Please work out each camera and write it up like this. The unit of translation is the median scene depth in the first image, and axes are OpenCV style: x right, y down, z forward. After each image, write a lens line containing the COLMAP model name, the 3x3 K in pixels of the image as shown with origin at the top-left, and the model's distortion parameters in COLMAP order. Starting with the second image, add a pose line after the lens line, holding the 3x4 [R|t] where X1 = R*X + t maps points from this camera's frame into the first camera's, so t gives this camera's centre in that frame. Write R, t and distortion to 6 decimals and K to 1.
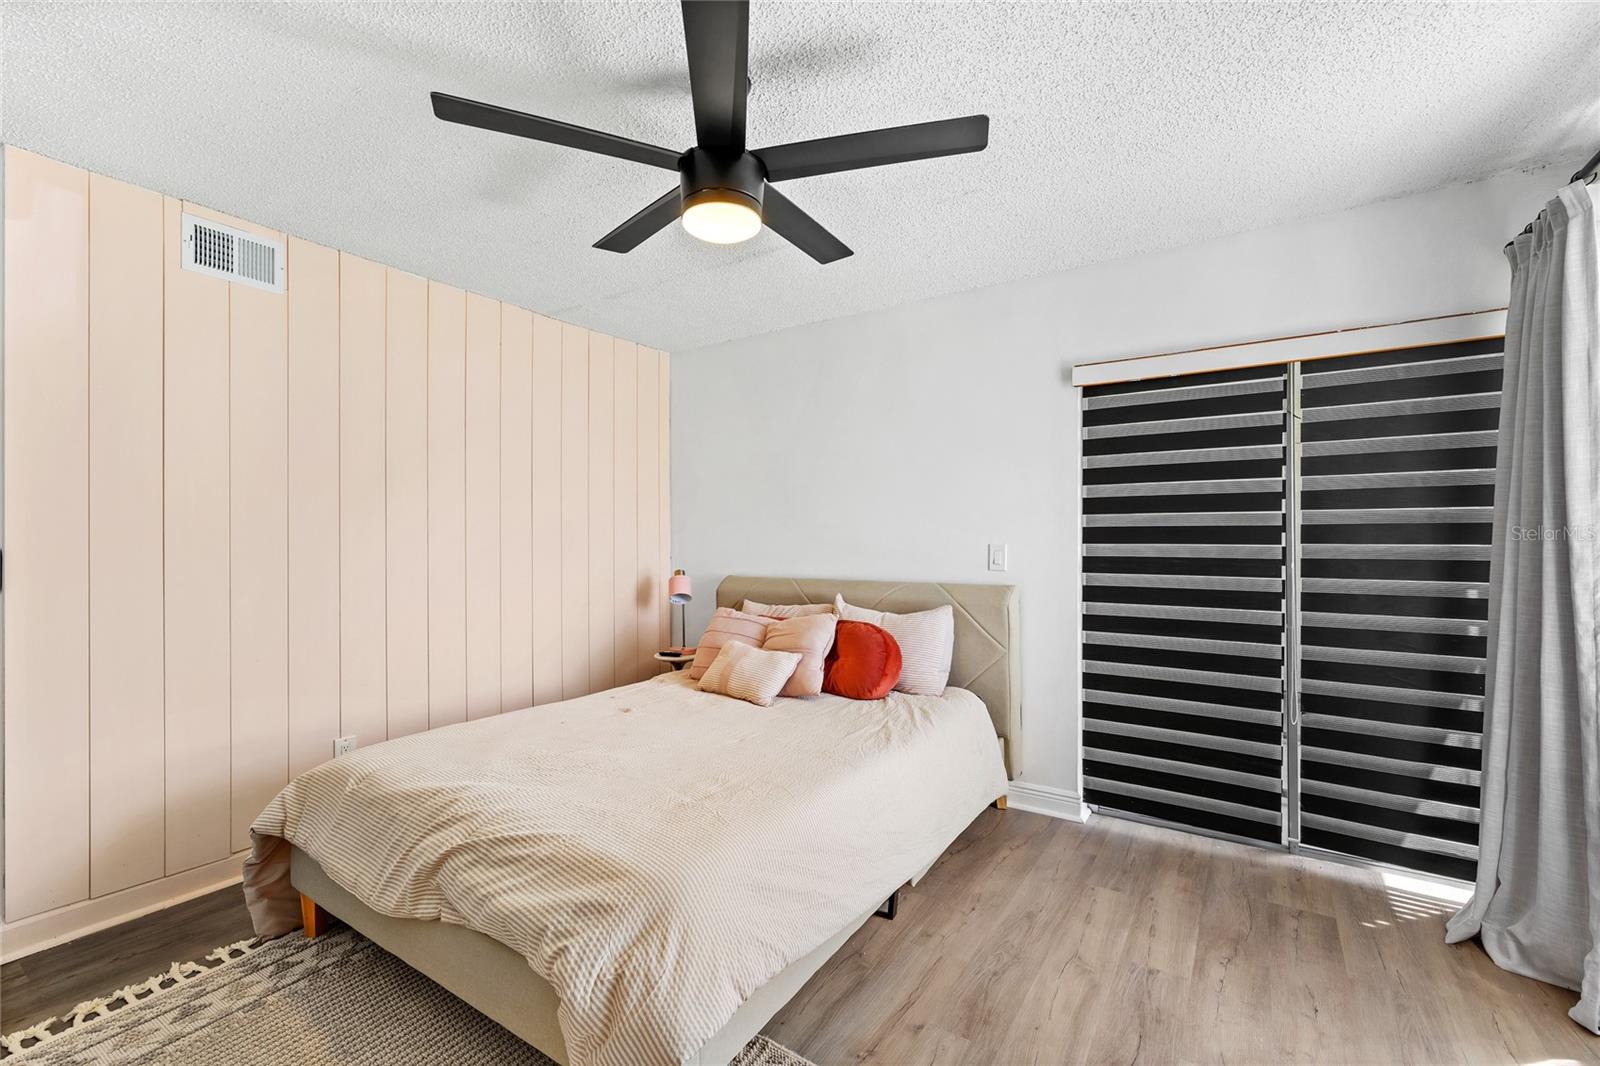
lens RADIAL K [[686.7, 0, 797.5], [0, 686.7, 533.8], [0, 0, 1]] dist [0.005032, 0.000517]
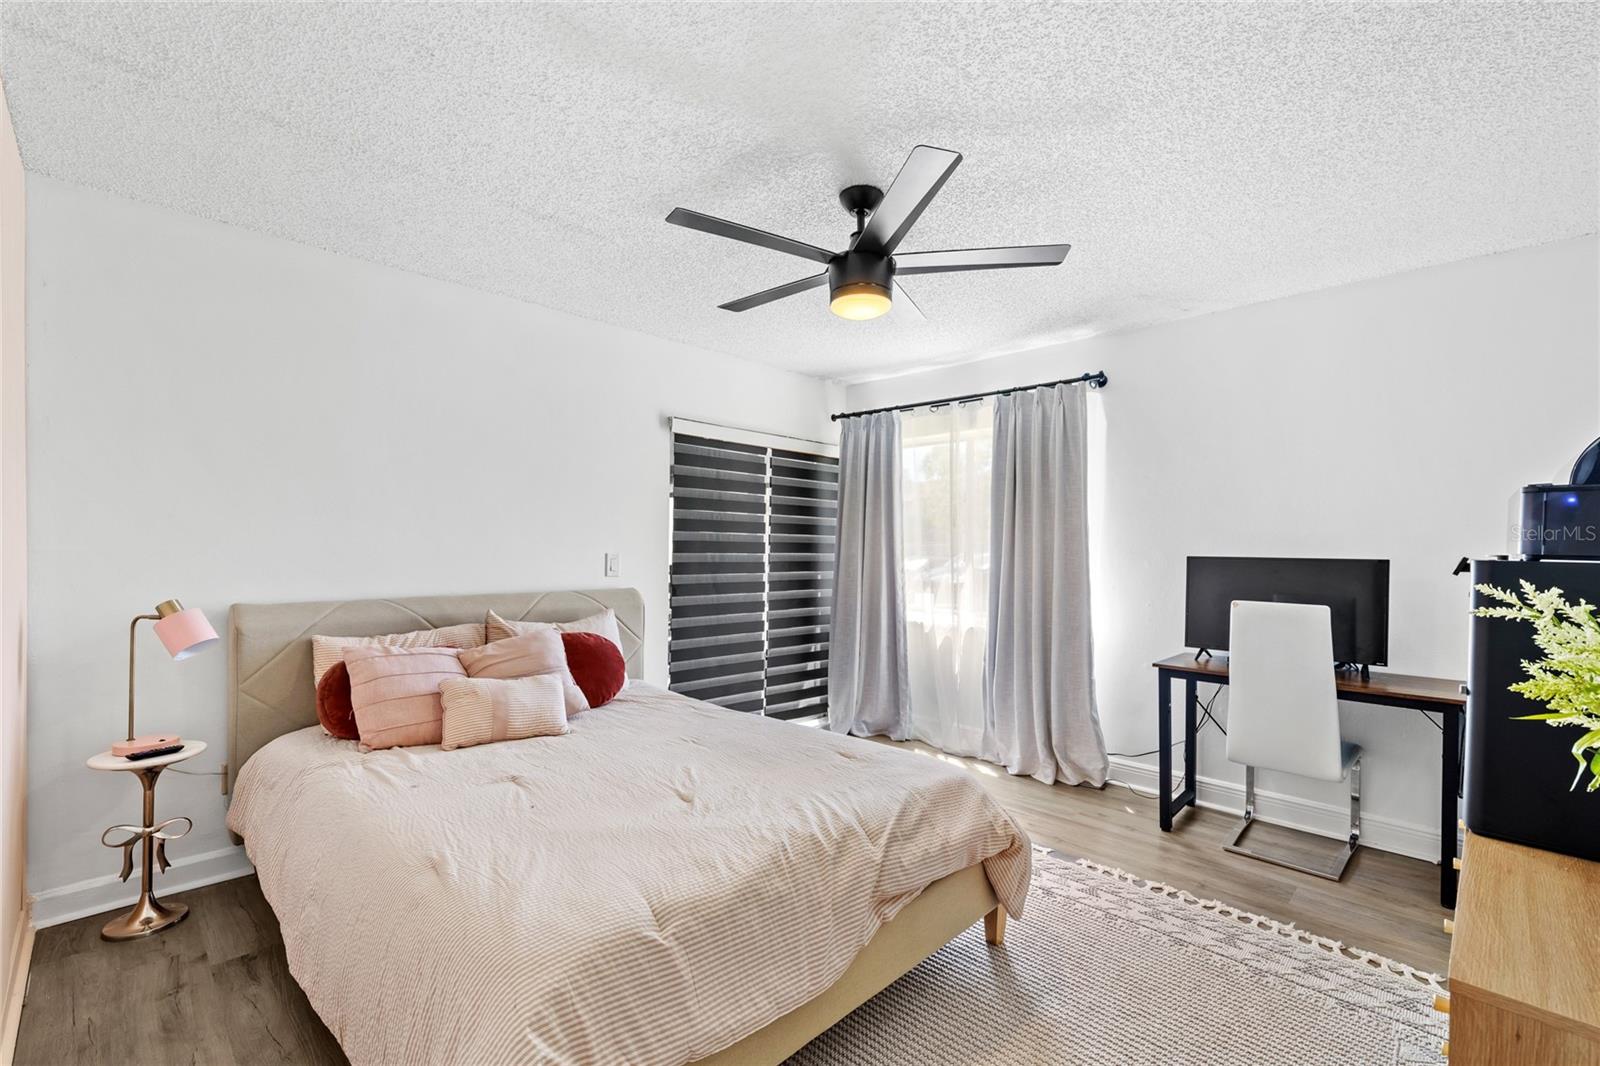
lens RADIAL K [[686.7, 0, 798.6], [0, 686.7, 549.0], [0, 0, 1]] dist [0.005032, 0.000517]
pose [[0.198464, 0.004464, 0.980098, -0.885651], [-0.015152, 0.999884, -0.001486, 0.005993], [-0.979991, -0.014556, 0.198509, 0.535973]]
